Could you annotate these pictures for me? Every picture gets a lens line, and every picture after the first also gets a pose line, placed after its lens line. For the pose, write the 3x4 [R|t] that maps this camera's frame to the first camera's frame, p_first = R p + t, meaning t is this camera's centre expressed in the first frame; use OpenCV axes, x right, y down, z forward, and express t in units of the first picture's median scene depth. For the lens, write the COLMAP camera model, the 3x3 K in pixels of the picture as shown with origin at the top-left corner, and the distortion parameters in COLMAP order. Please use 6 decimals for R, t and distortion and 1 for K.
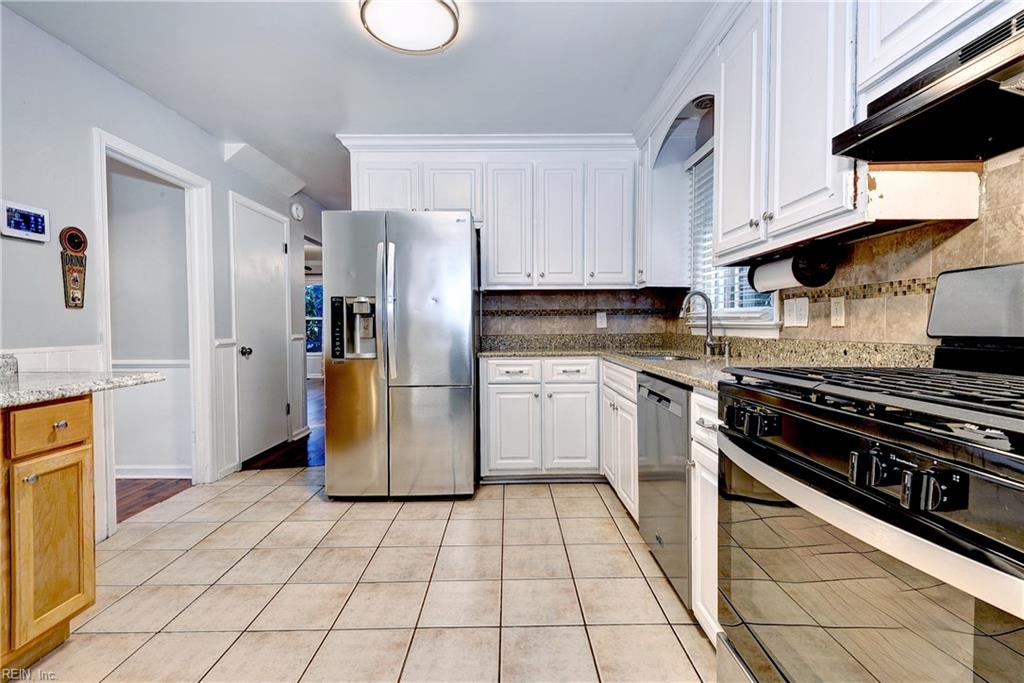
lens RADIAL K [[480.0, 0, 529.2], [0, 480.0, 342.6], [0, 0, 1]] dist [0.010517, -0.008854]
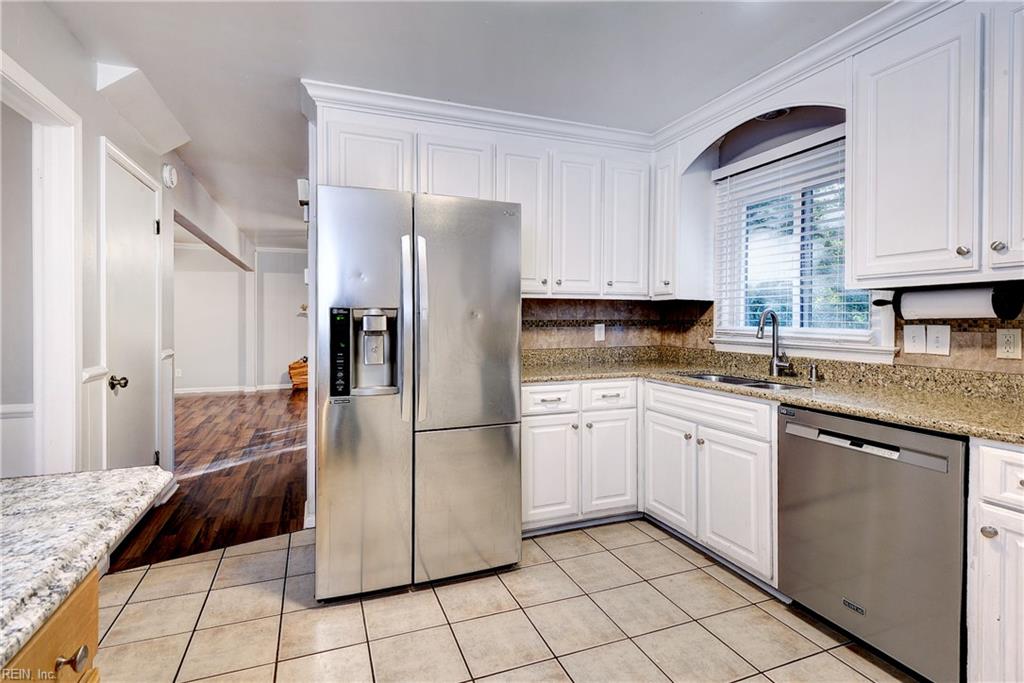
lens RADIAL K [[480.0, 0, 500.6], [0, 480.0, 318.3], [0, 0, 1]] dist [0.010517, -0.008854]
pose [[0.938438, 0.004795, 0.345415, -0.398539], [0.006535, 0.999478, -0.031628, -0.053614], [-0.345387, 0.031938, 0.937917, 0.251077]]
